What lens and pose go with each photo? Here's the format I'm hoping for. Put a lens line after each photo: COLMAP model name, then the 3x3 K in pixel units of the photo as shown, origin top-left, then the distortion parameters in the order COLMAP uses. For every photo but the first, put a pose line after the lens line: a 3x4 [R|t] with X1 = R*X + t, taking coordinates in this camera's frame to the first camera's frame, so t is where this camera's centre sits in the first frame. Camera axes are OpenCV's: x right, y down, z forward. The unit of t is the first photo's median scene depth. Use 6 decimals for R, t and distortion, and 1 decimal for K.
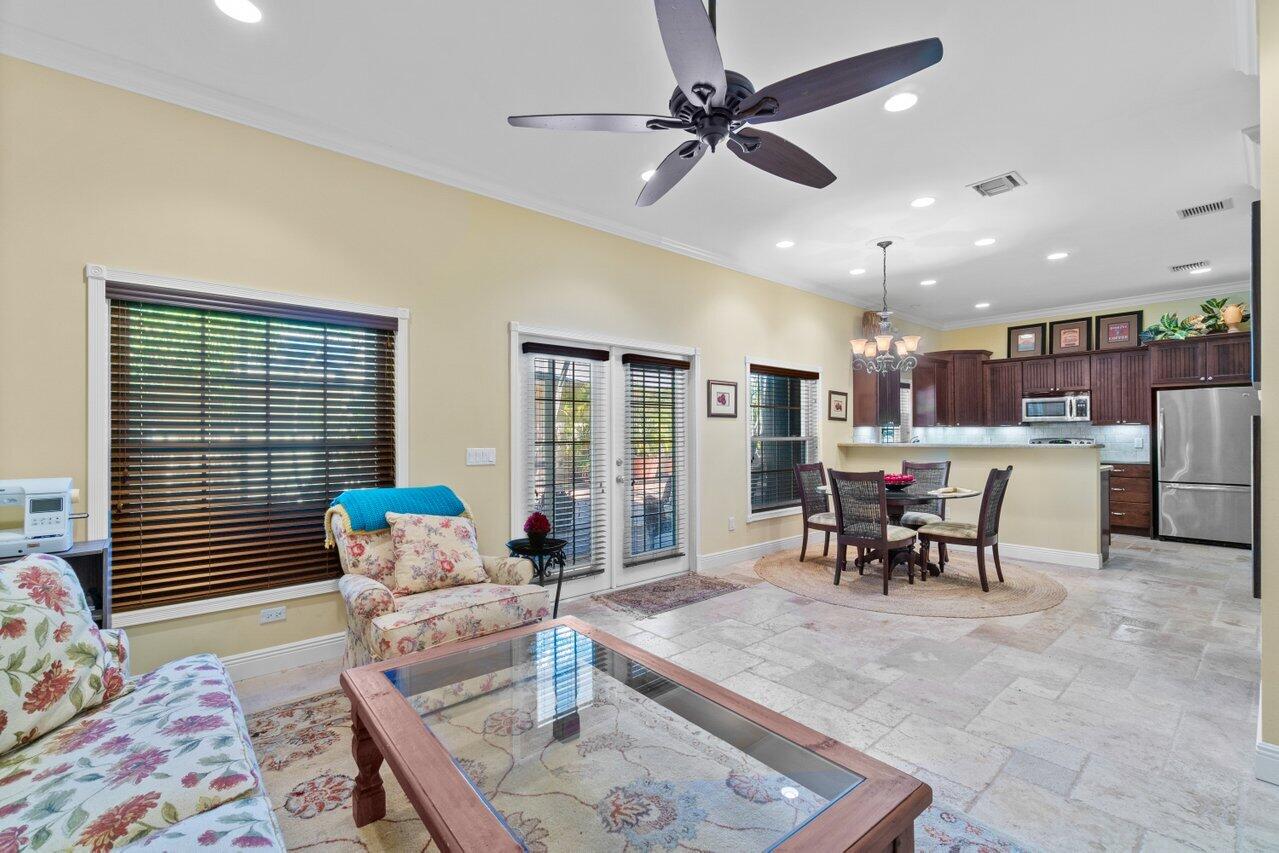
lens RADIAL K [[560.9, 0, 634.2], [0, 560.9, 429.8], [0, 0, 1]] dist [-0.008149, 0.001291]
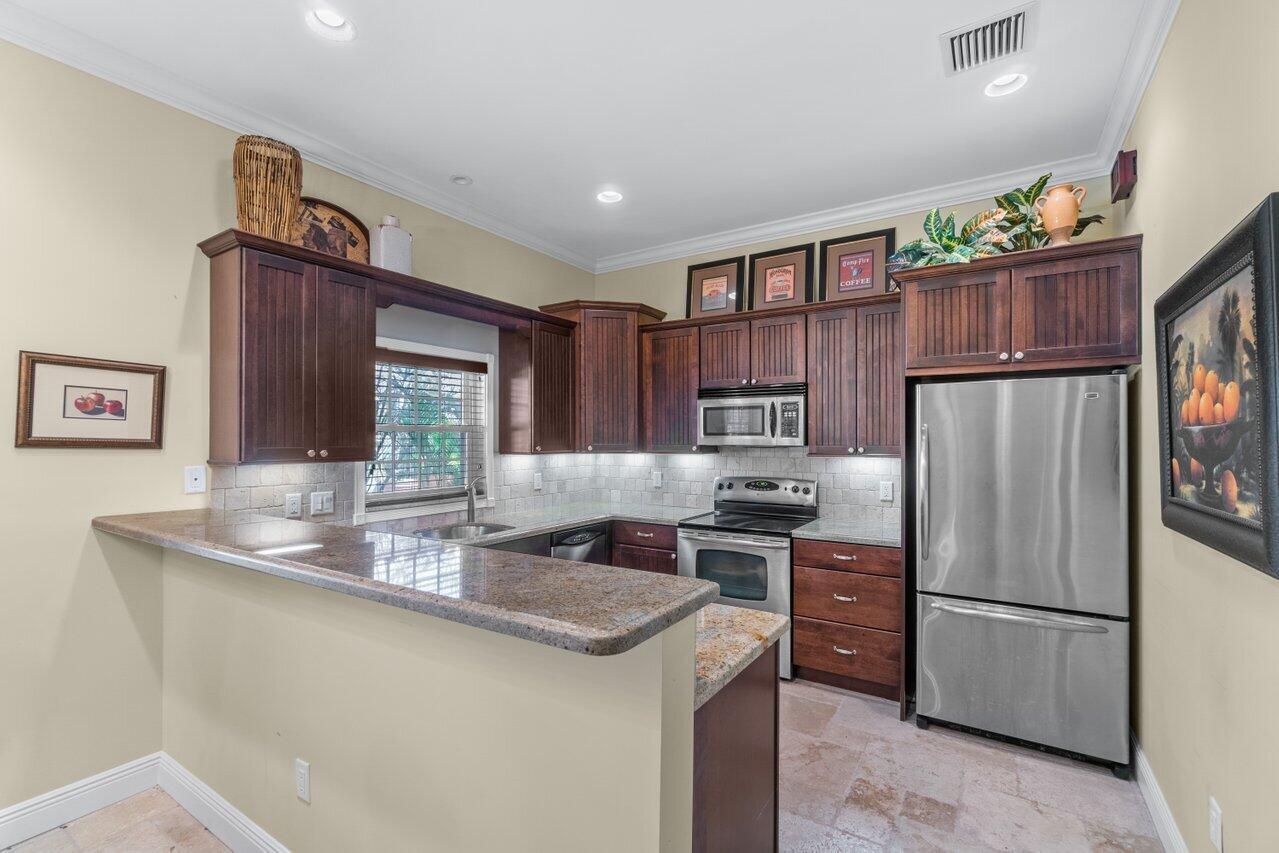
lens RADIAL K [[560.9, 0, 641.9], [0, 560.9, 434.8], [0, 0, 1]] dist [-0.008149, 0.001291]
pose [[0.958905, 0.007578, 0.283625, 0.592842], [-0.007973, 0.999968, 0.000237, -0.027840], [-0.283614, -0.002489, 0.958935, 0.623928]]
